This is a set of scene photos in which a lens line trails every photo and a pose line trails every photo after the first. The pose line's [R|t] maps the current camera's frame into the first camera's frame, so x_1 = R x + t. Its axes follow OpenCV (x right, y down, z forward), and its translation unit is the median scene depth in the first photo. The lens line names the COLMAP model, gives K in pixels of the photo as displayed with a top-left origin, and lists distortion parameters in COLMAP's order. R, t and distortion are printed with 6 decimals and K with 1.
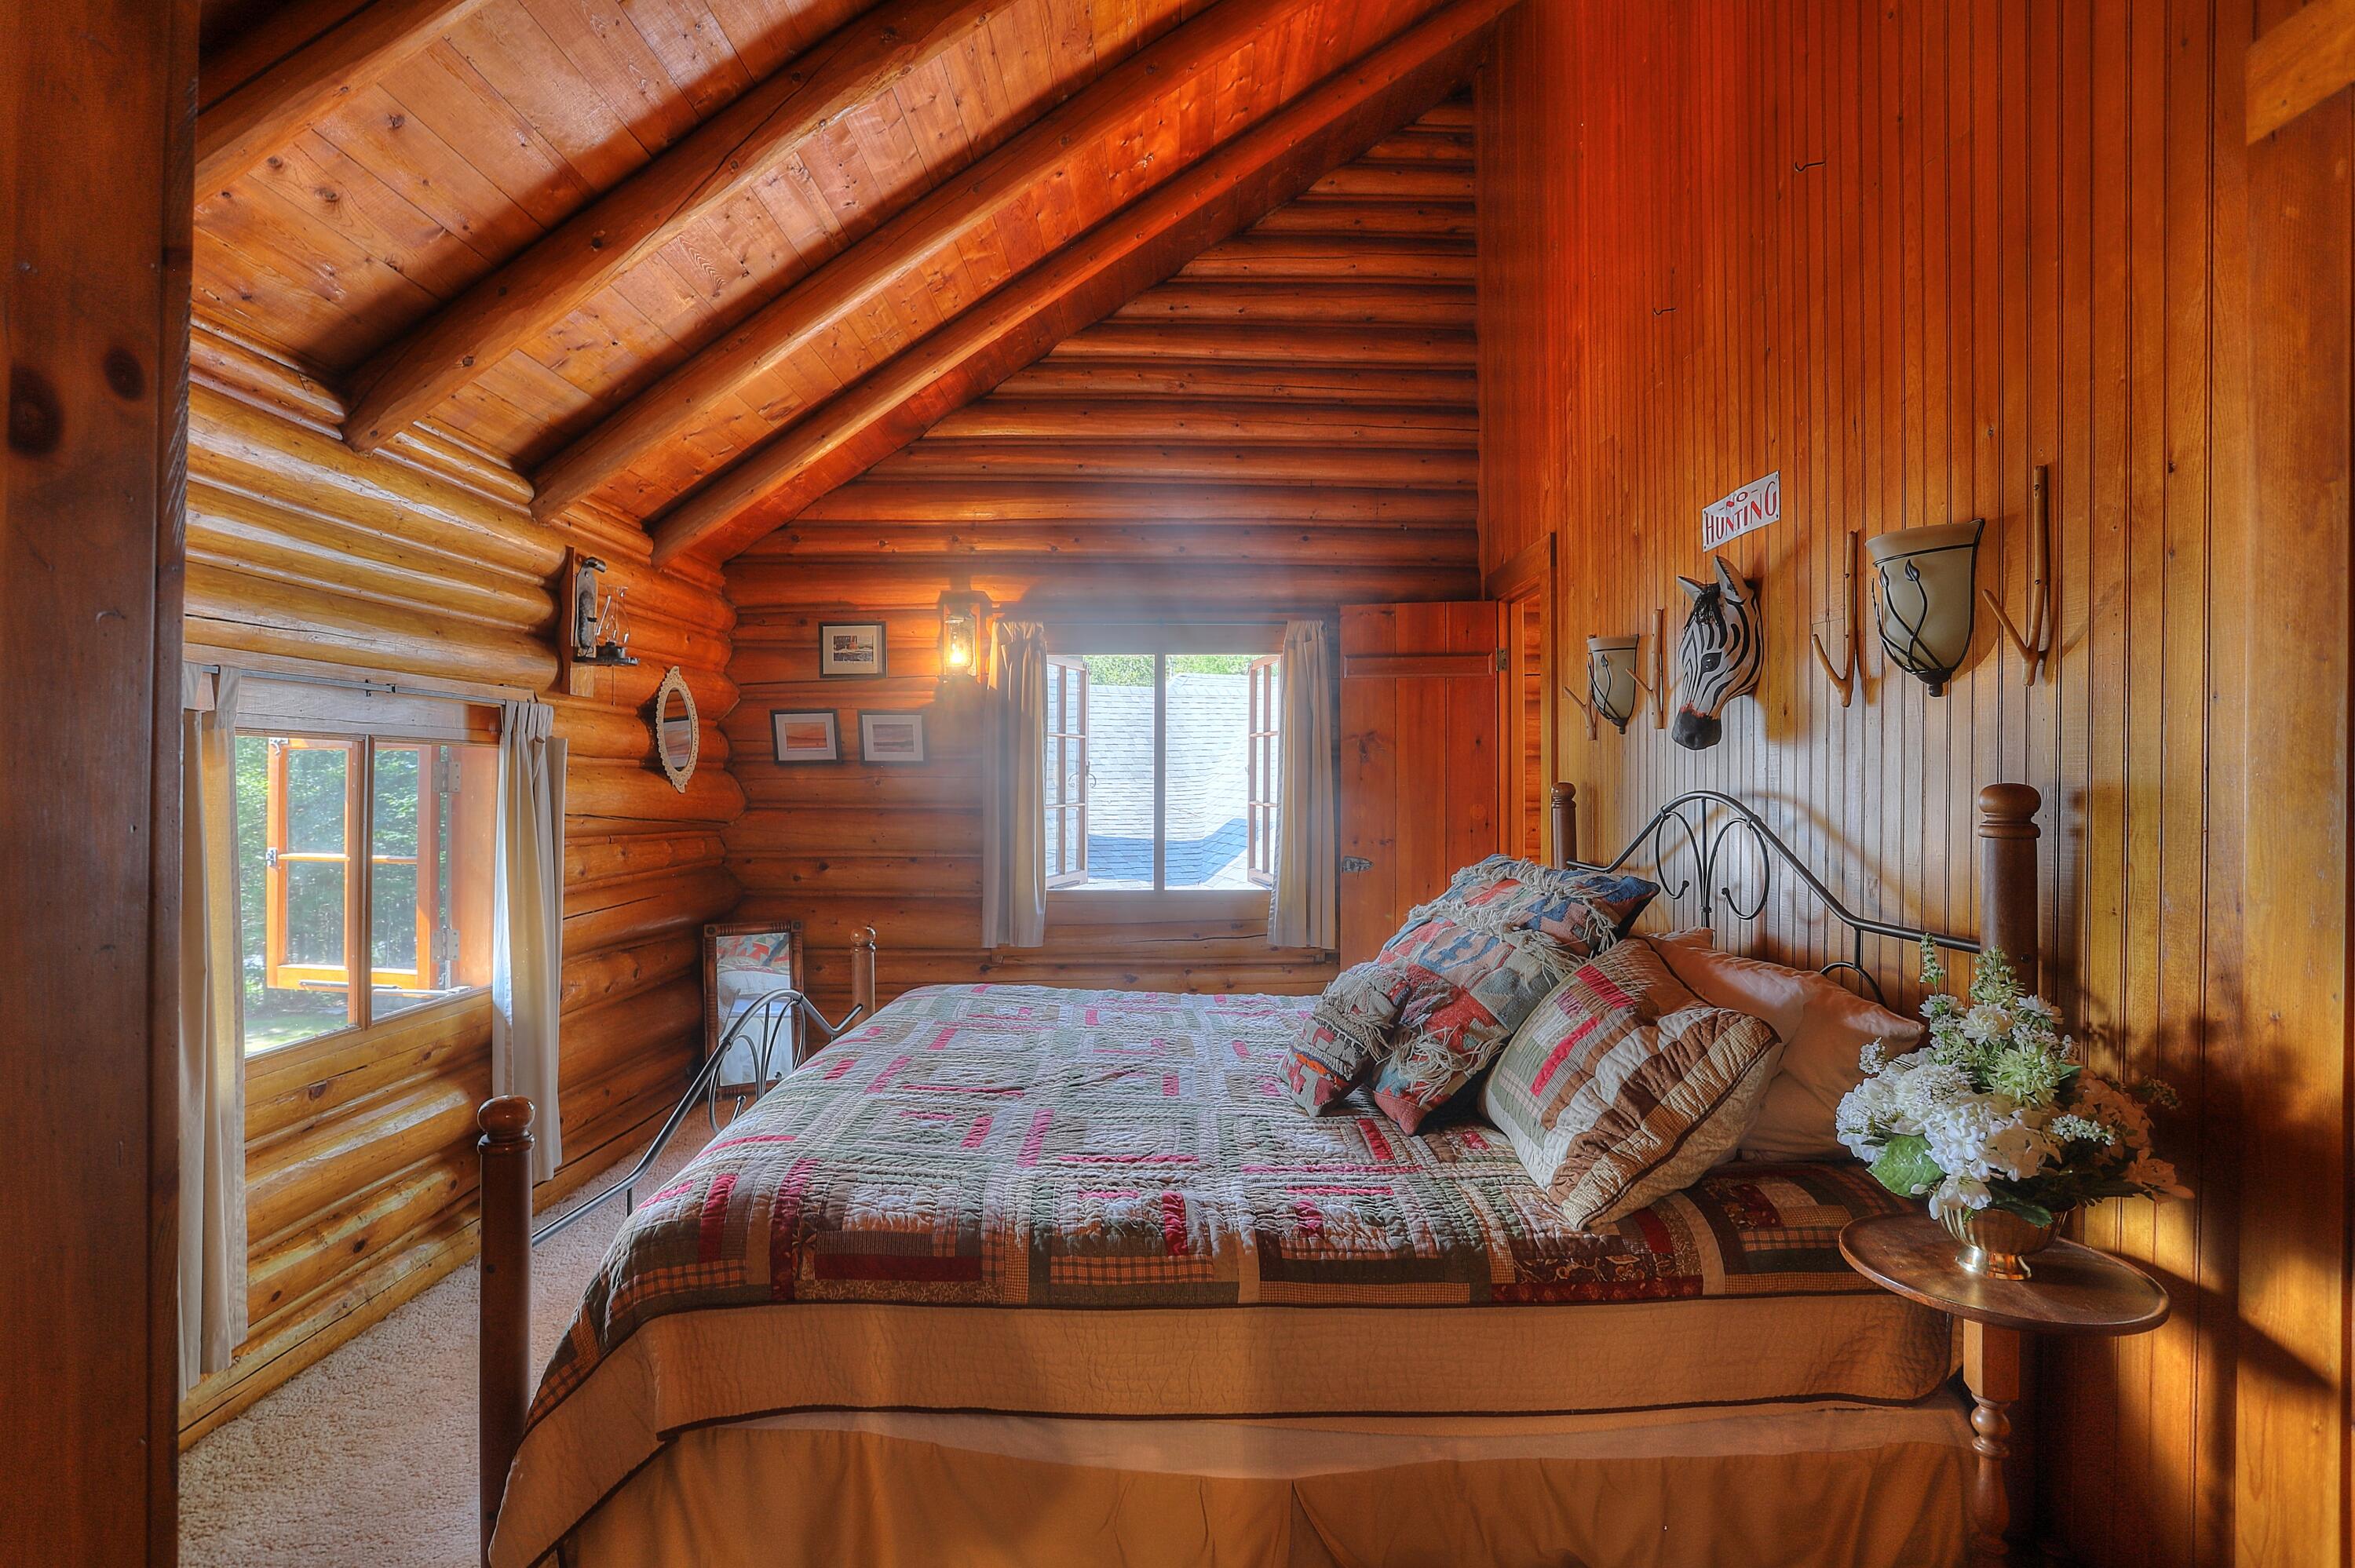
lens RADIAL K [[1149.6, 0, 1173.0], [0, 1149.6, 795.4], [0, 0, 1]] dist [-0.072602, 0.025686]
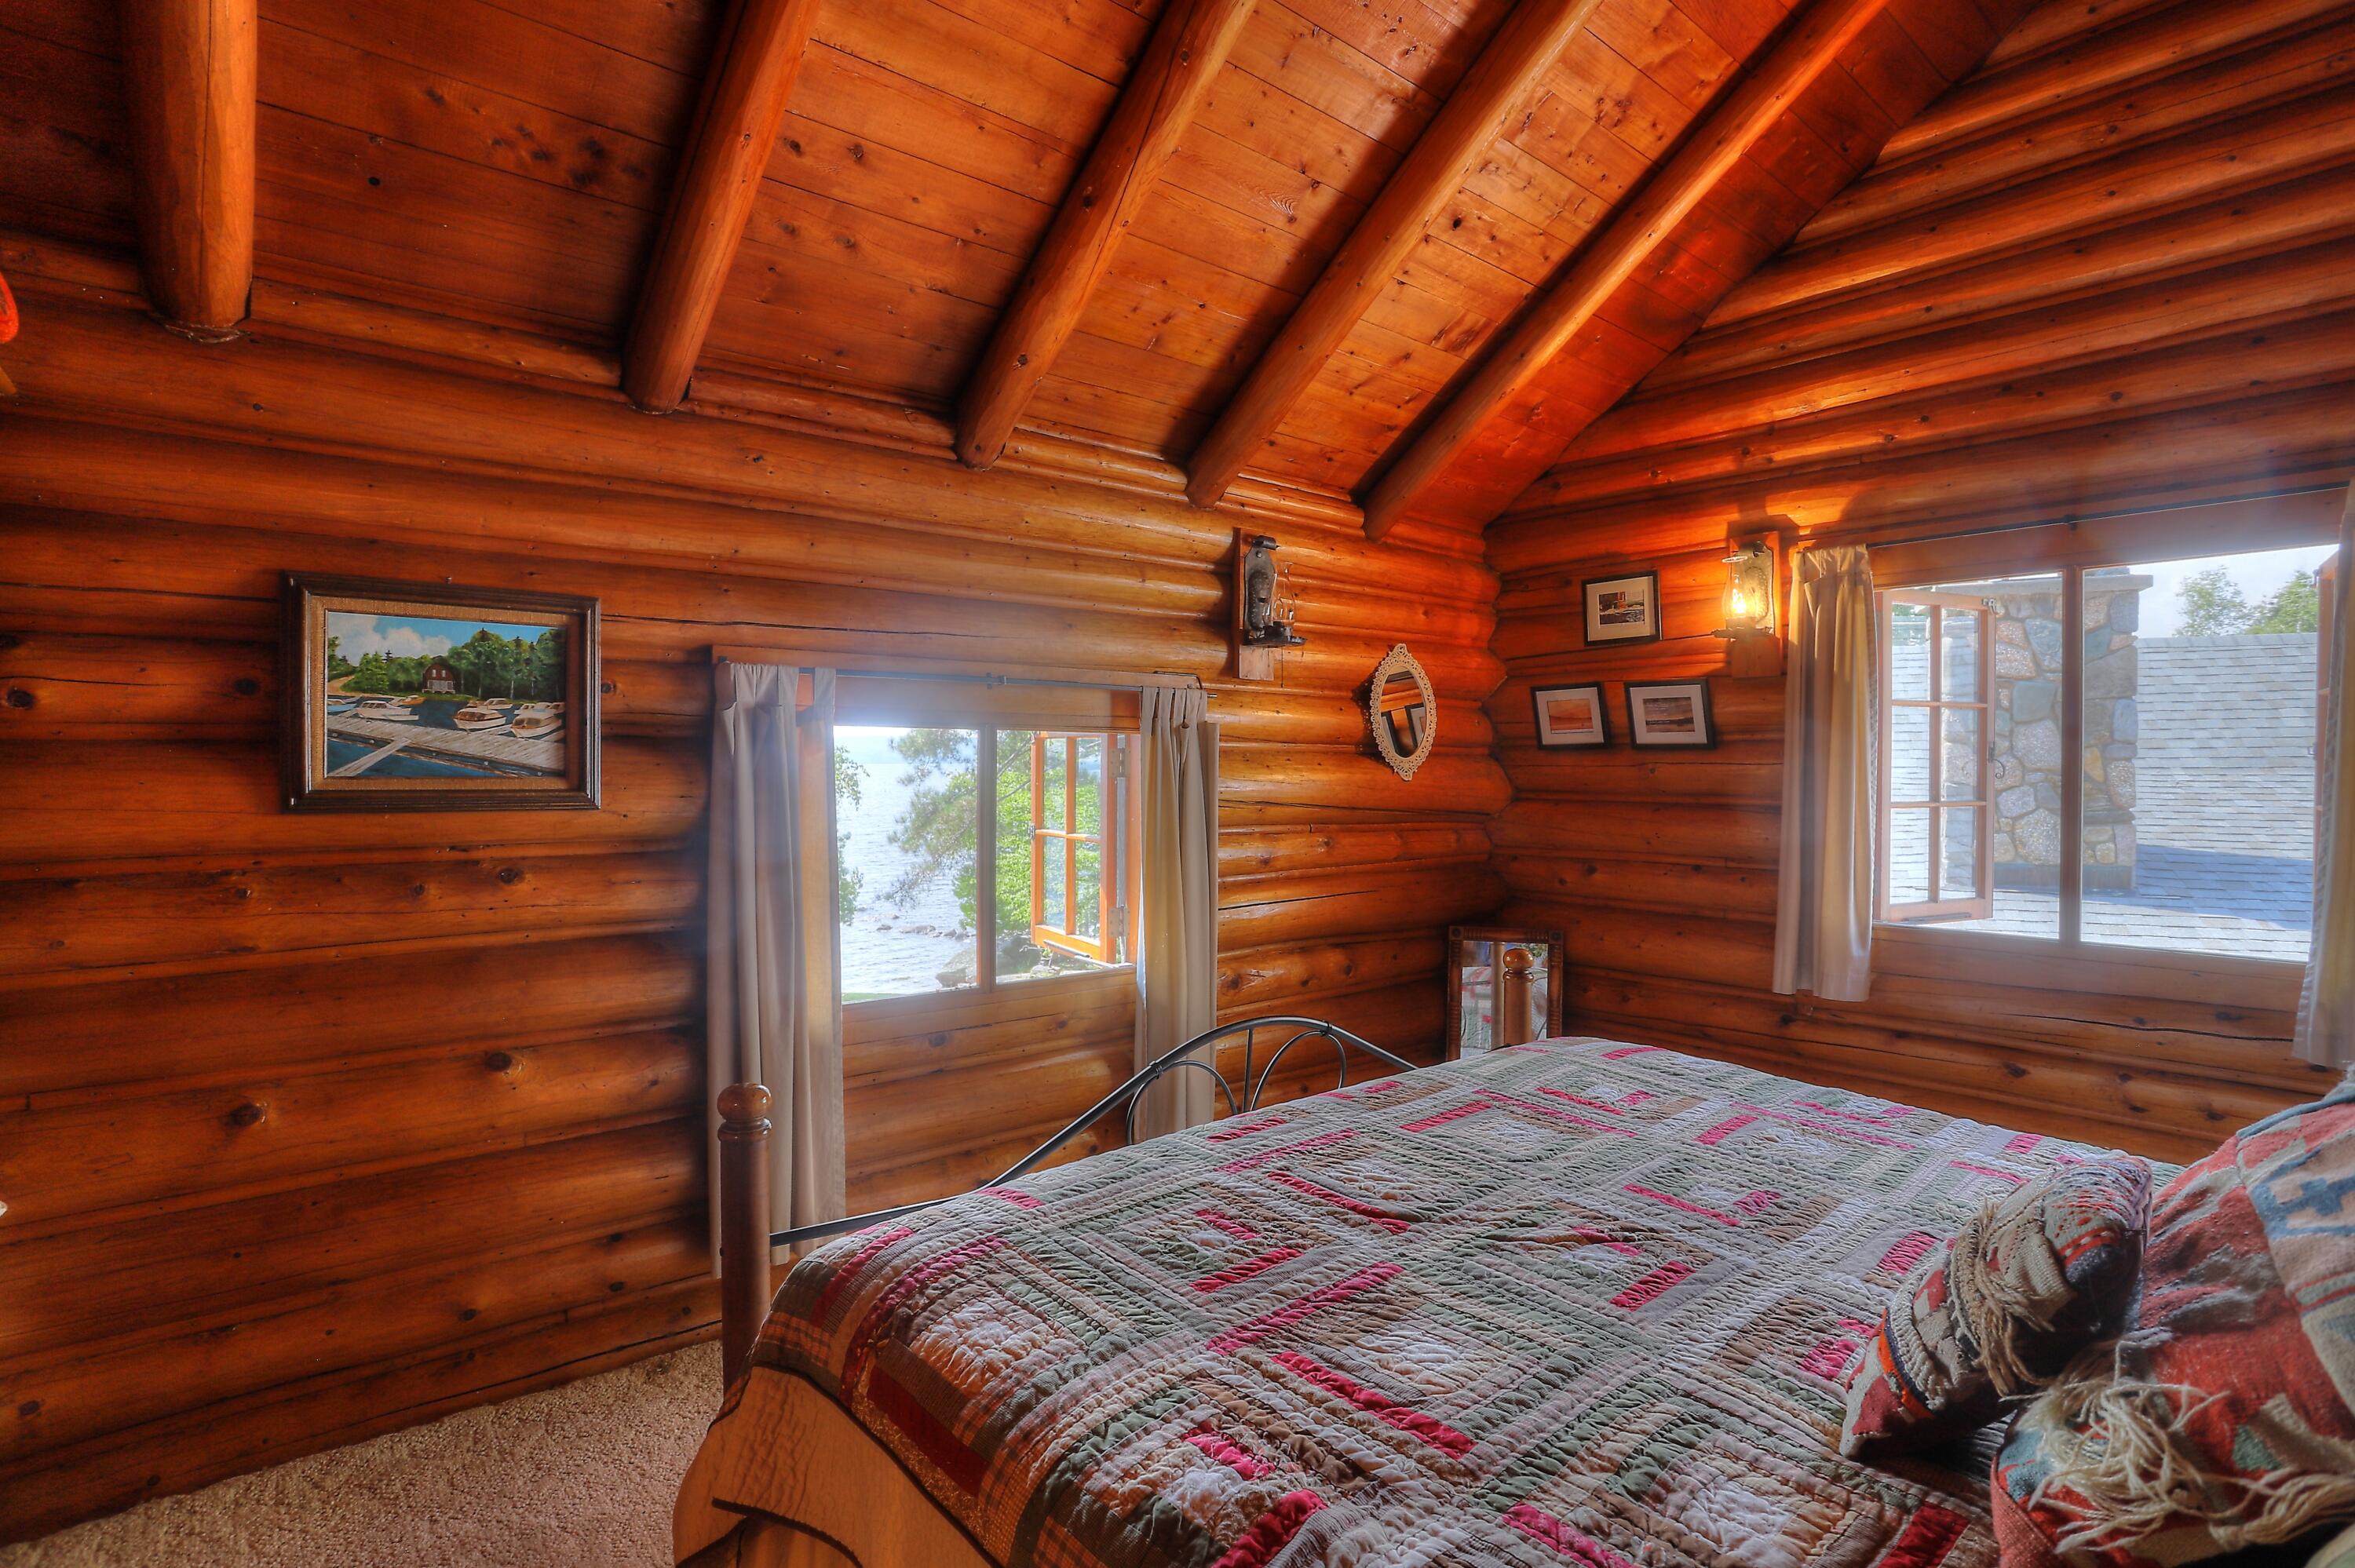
lens RADIAL K [[1151.2, 0, 1169.8], [0, 1151.2, 783.2], [0, 0, 1]] dist [-0.074132, 0.029969]
pose [[0.640993, 0.012648, -0.767442, 0.213058], [-0.012806, 0.999901, 0.005784, -0.003636], [0.767440, 0.006121, 0.641092, 0.336445]]
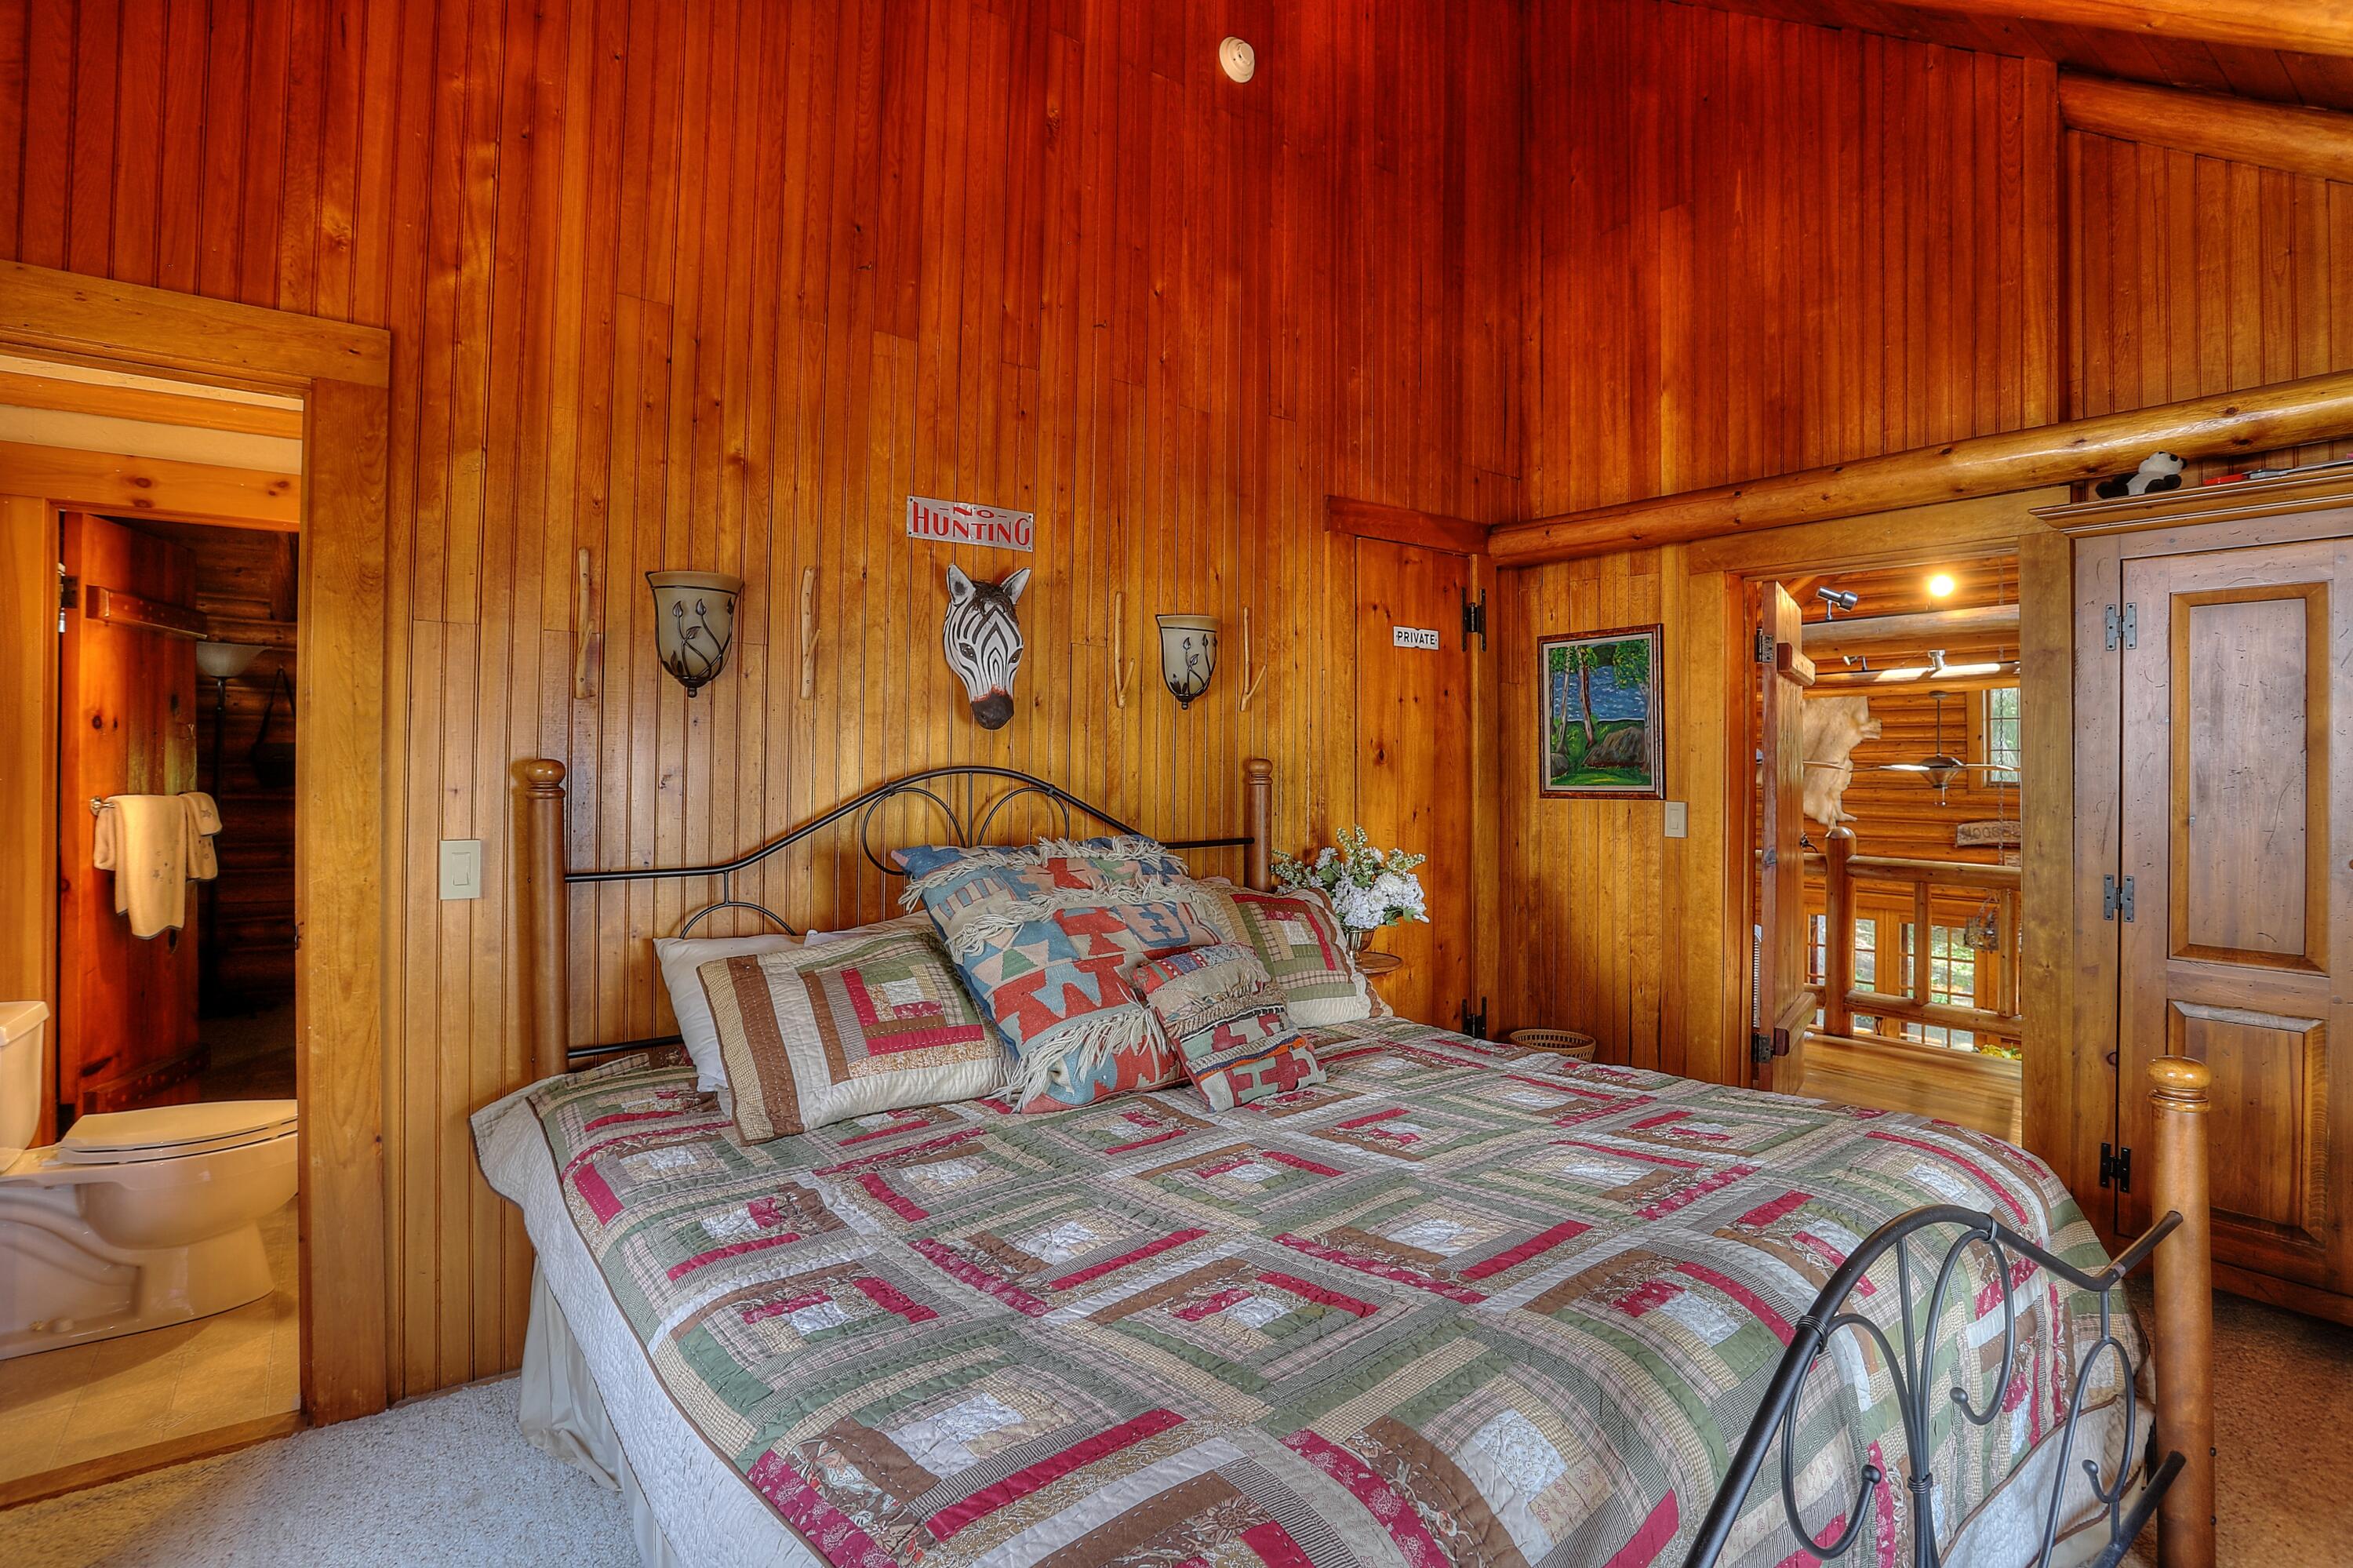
lens RADIAL K [[1148.8, 0, 1172.0], [0, 1148.8, 795.4], [0, 0, 1]] dist [-0.072602, 0.025686]
pose [[-0.607191, -0.021118, 0.794275, -0.438048], [0.013727, 0.999219, 0.037061, -0.012447], [-0.794437, 0.033406, -0.606427, 1.238244]]
